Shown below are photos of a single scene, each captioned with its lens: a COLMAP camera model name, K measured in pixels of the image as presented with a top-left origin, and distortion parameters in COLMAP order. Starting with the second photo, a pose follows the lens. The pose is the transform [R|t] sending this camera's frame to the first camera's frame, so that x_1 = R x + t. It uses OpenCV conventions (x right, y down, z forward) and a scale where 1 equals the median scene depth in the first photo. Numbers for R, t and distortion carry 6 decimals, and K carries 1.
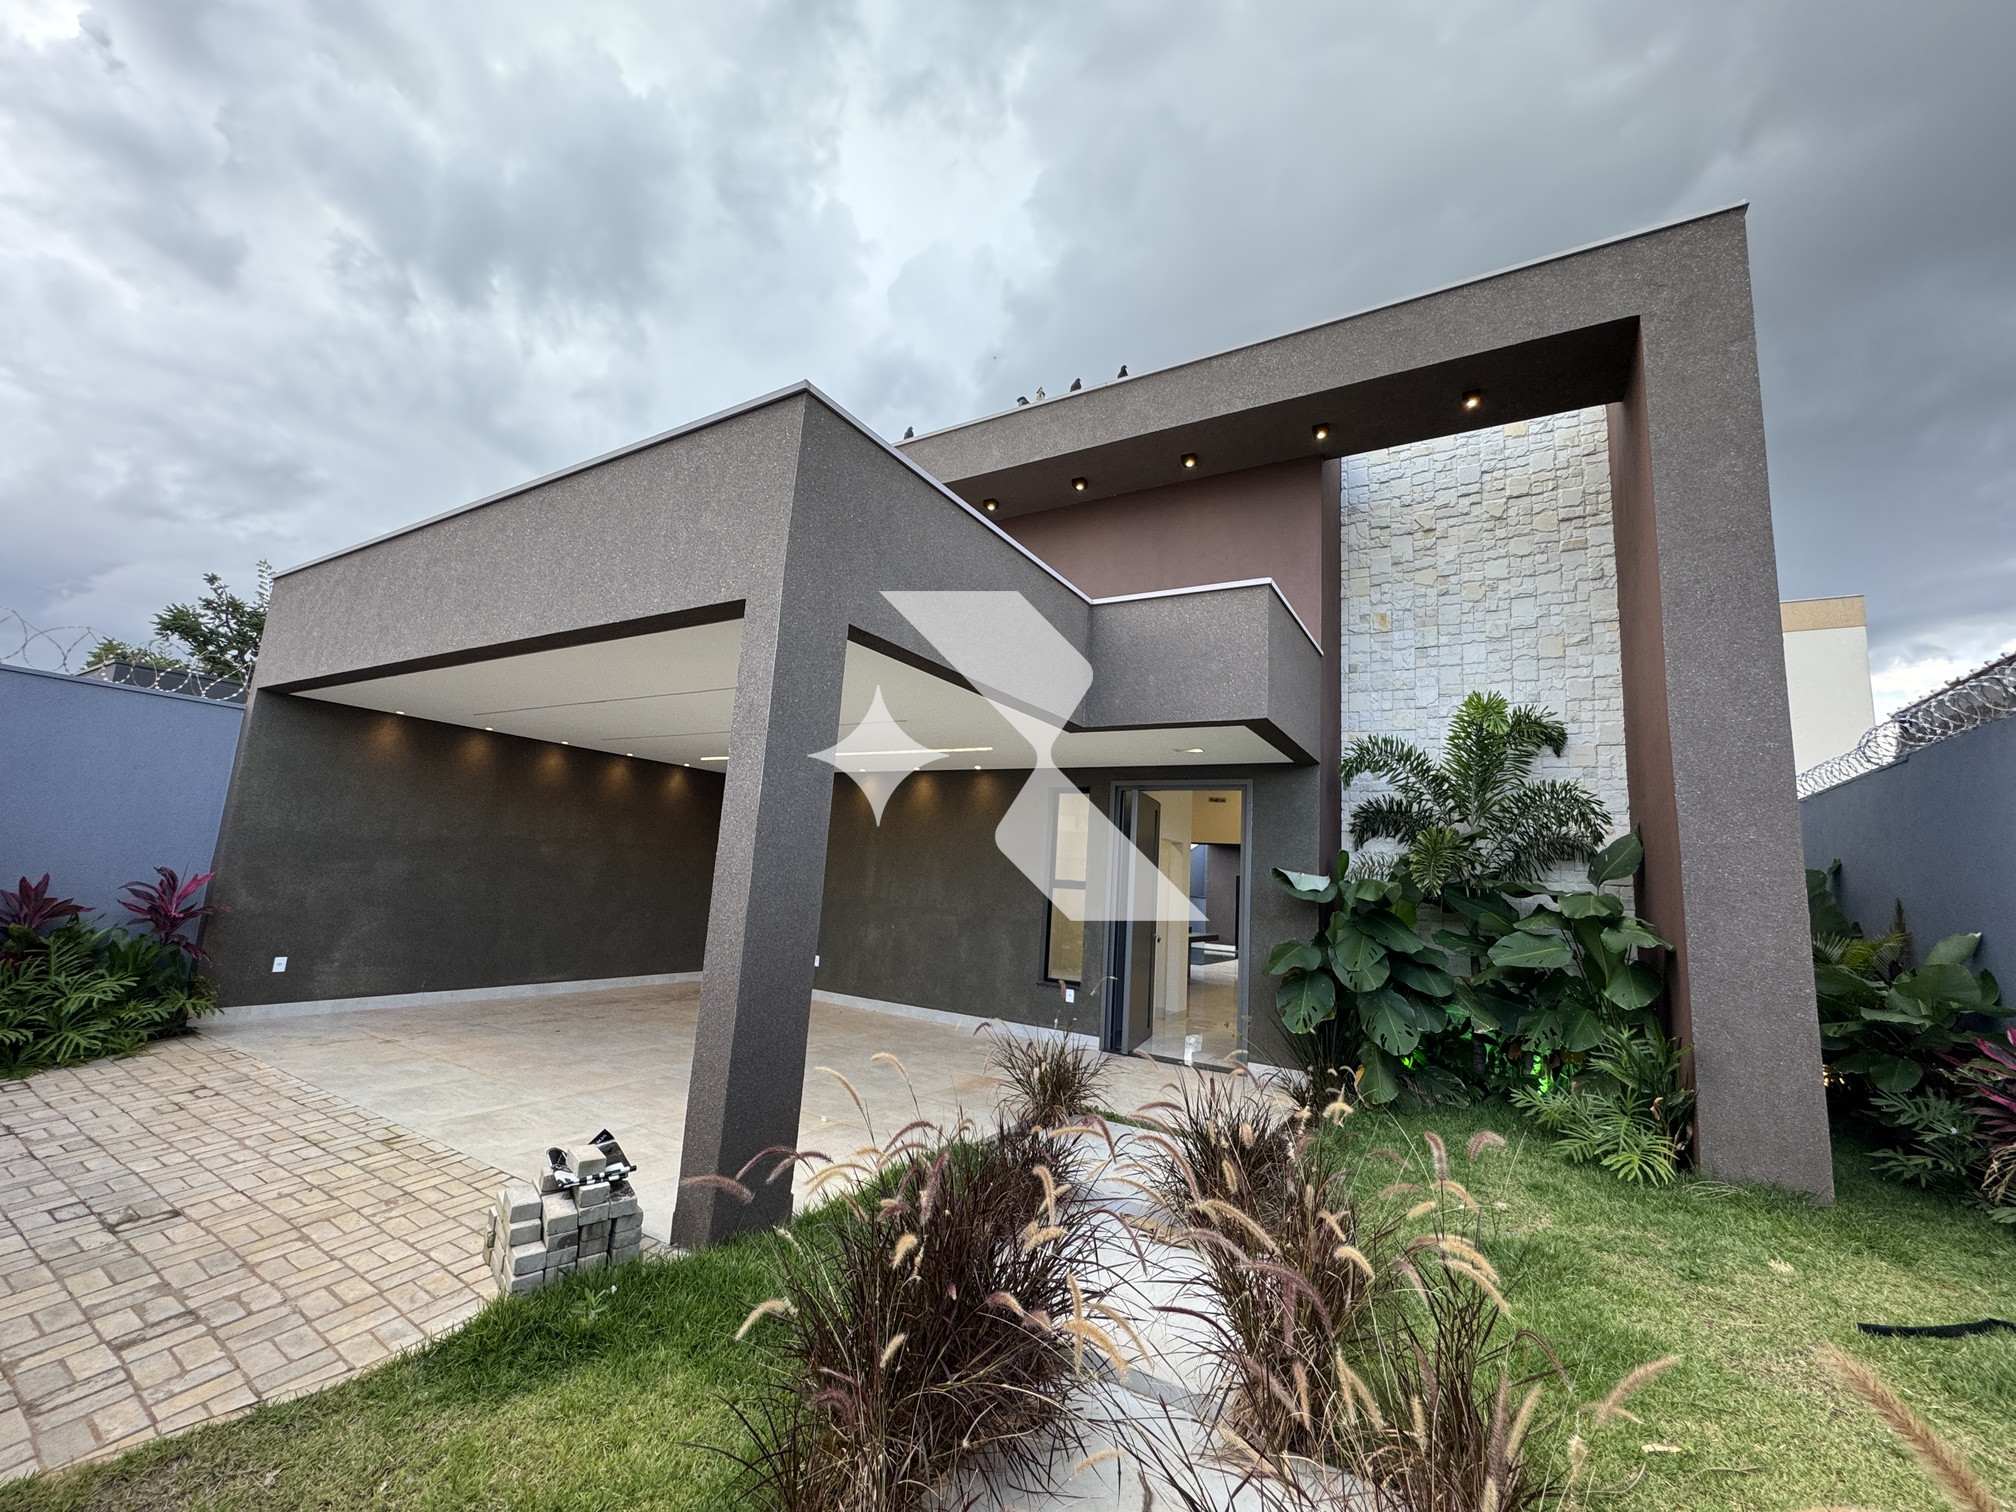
lens RADIAL K [[802.6, 0, 1014.5], [0, 802.6, 754.1], [0, 0, 1]] dist [-0.001732, -0.000107]
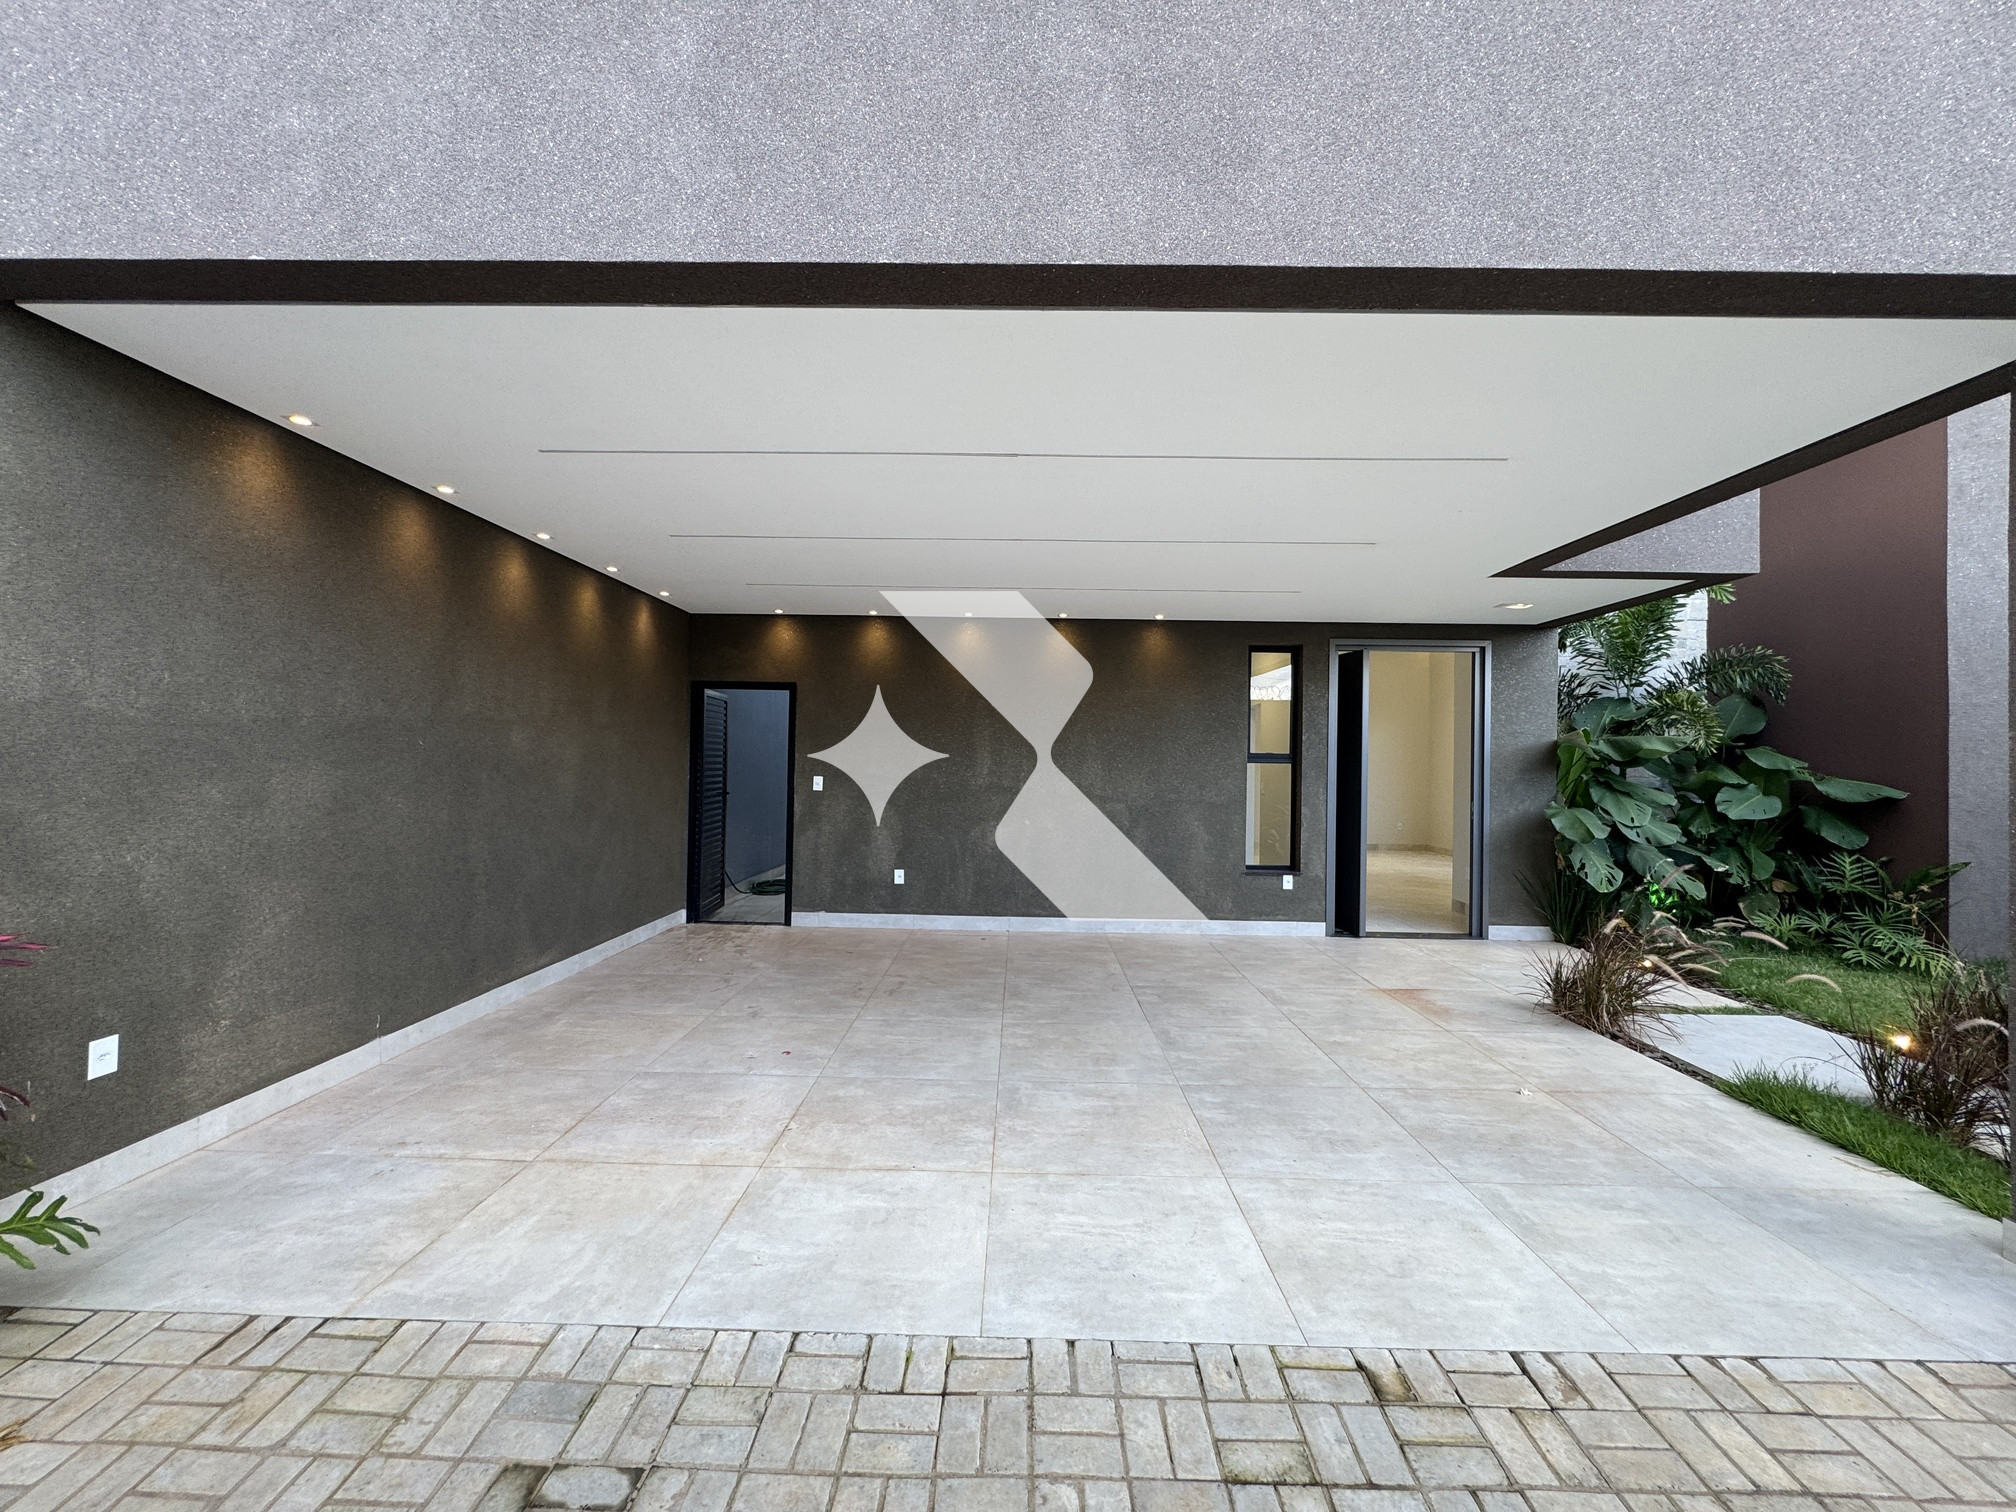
lens RADIAL K [[802.6, 0, 1008.2], [0, 802.6, 750.8], [0, 0, 1]] dist [-0.001732, -0.000107]
pose [[0.867518, -0.039555, 0.495830, -0.724705], [-0.040624, 0.987869, 0.149883, 0.043413], [-0.495743, -0.150168, 0.855388, 0.479921]]
